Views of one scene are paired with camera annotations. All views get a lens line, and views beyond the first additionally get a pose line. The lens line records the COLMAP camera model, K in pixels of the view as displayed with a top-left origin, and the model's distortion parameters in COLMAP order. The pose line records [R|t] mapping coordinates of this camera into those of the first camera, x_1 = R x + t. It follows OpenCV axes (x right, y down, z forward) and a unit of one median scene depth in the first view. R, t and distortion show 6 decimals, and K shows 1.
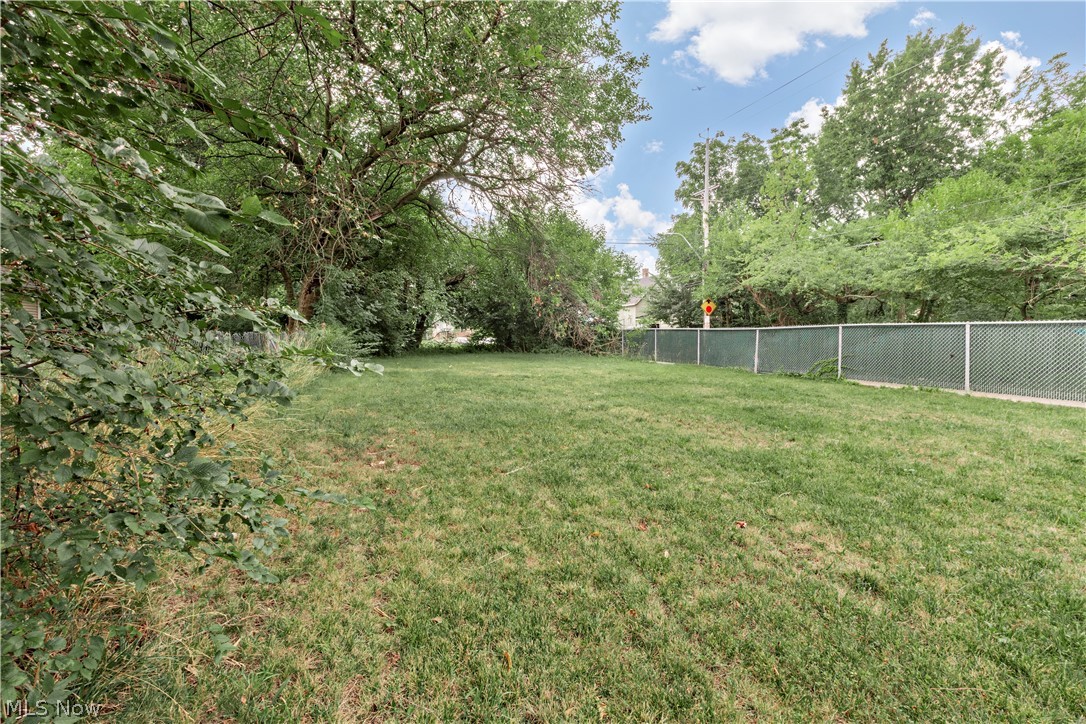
lens RADIAL K [[507.7, 0, 546.7], [0, 507.7, 340.6], [0, 0, 1]] dist [-0.002446, -0.000391]
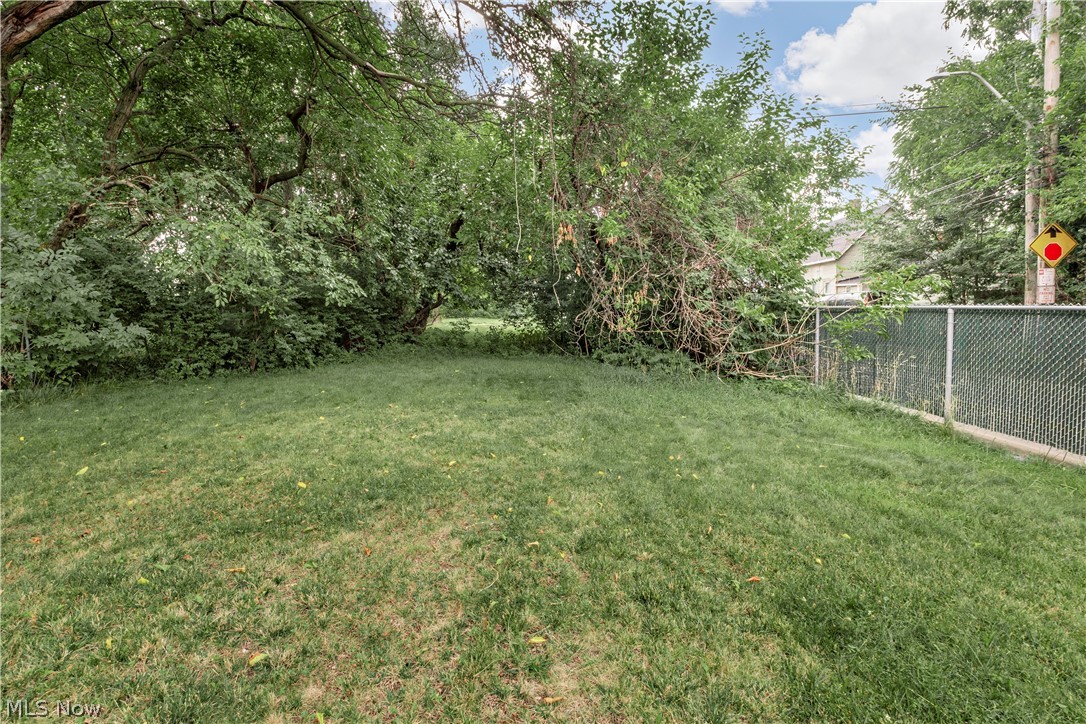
lens RADIAL K [[507.7, 0, 546.7], [0, 507.7, 340.6], [0, 0, 1]] dist [-0.002446, -0.000391]
pose [[0.949987, 0.008911, -0.312162, 0.079734], [0.006986, 0.998736, 0.049770, -0.017851], [0.312211, -0.049462, 0.948724, 0.599117]]
